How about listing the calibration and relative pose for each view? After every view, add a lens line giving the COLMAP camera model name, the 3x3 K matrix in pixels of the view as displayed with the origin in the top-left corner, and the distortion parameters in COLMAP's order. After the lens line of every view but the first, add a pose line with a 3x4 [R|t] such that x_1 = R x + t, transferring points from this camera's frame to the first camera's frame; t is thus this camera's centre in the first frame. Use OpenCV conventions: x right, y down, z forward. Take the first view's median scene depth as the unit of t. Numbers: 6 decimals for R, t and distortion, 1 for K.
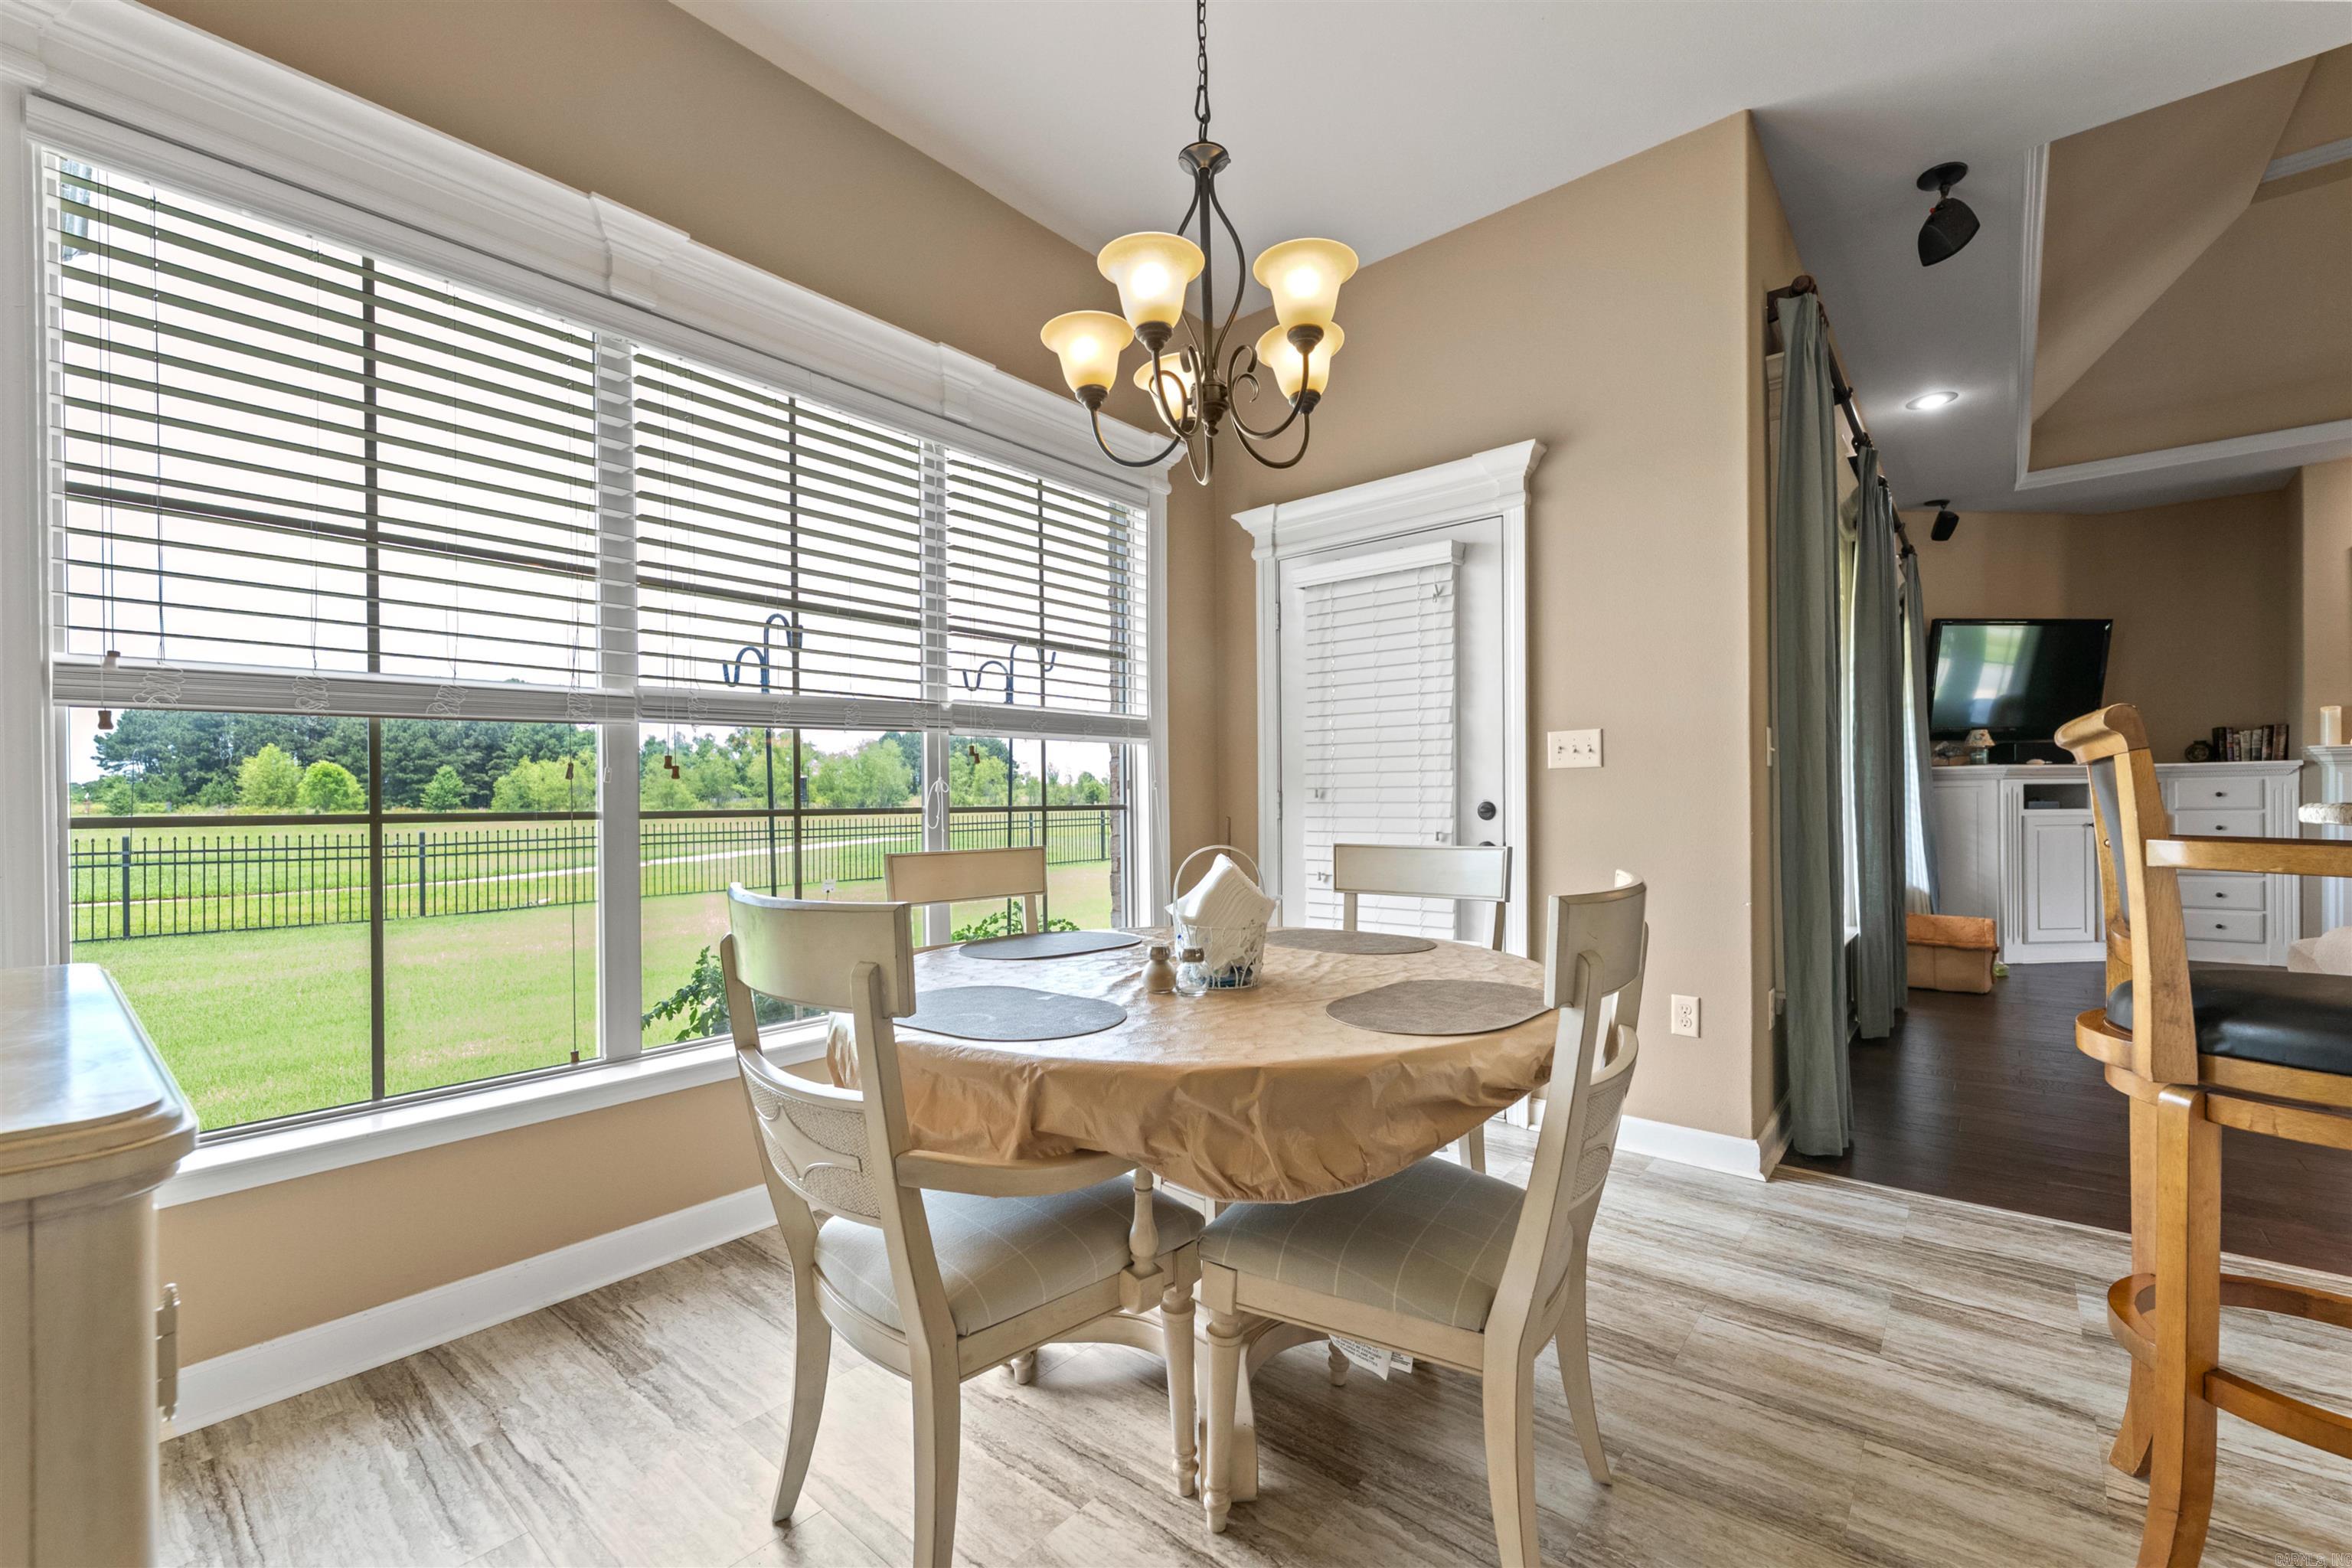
lens RADIAL K [[968.0, 0, 1220.6], [0, 968.0, 809.6], [0, 0, 1]] dist [0.005724, -0.002694]
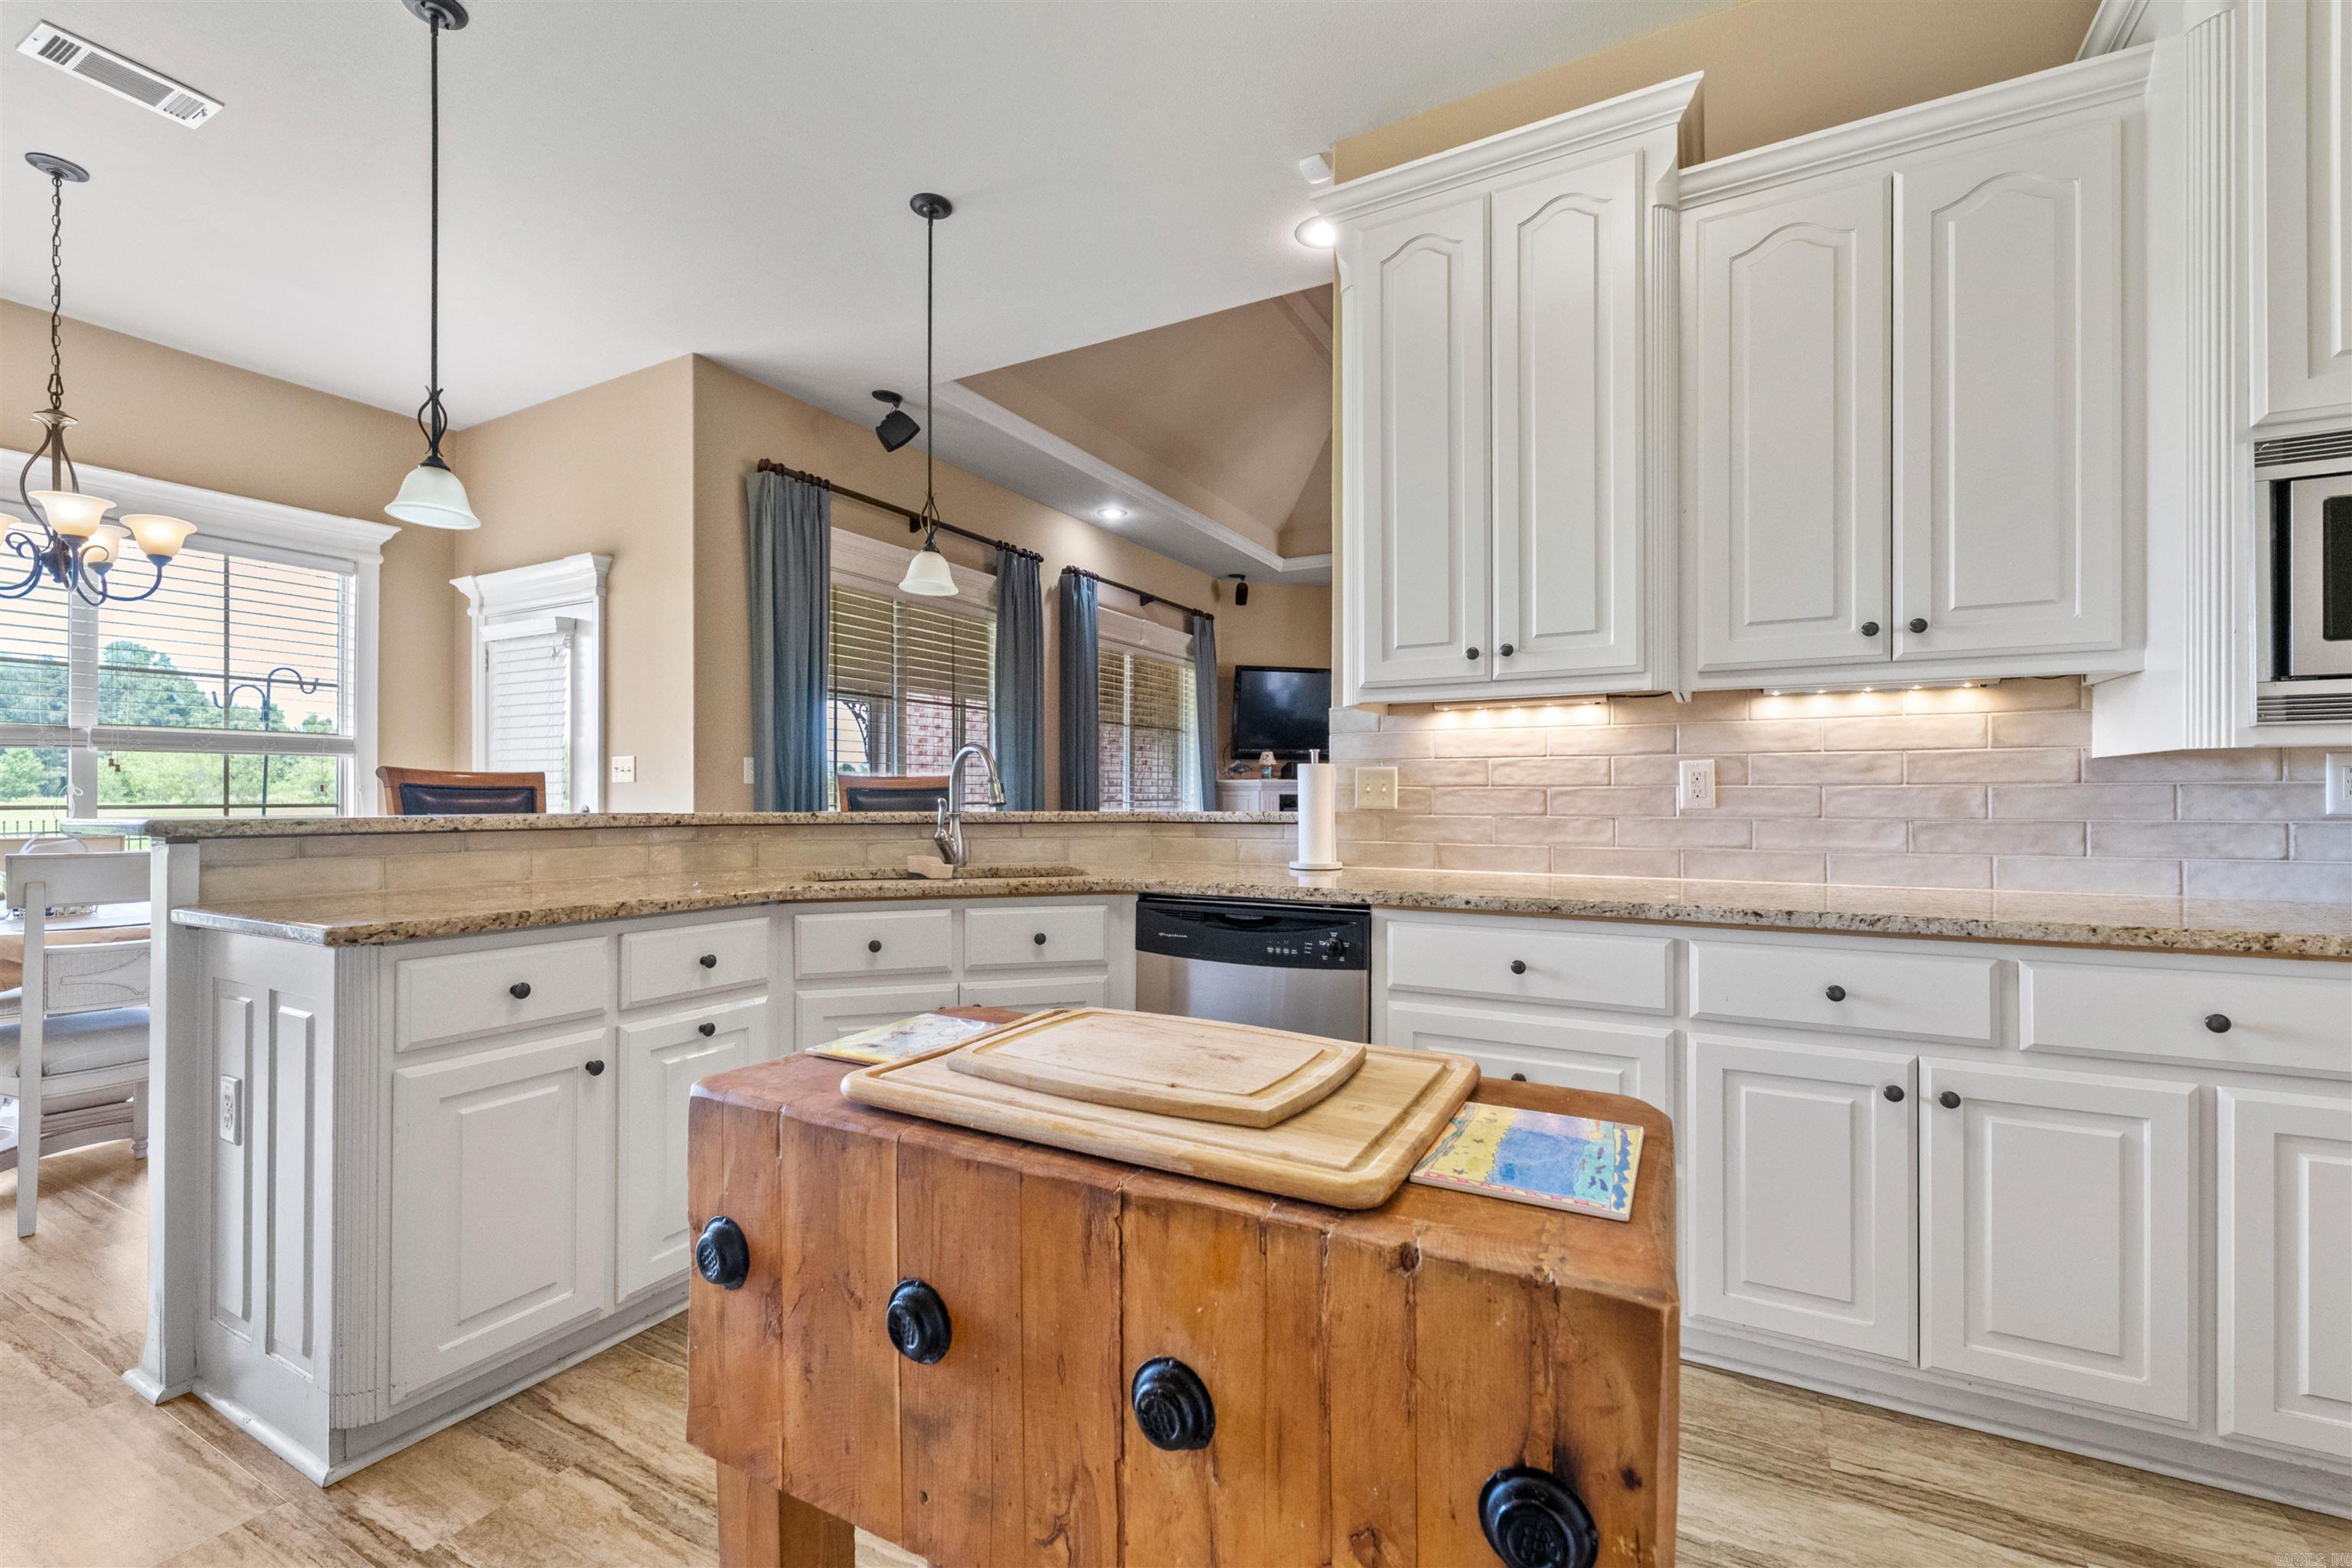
lens RADIAL K [[968.0, 0, 1154.2], [0, 968.0, 795.2], [0, 0, 1]] dist [0.005724, -0.002694]
pose [[0.982623, 0.012080, 0.185221, 0.705536], [-0.009844, 0.999867, -0.012987, -0.010616], [-0.185354, 0.010938, 0.982611, -0.447802]]
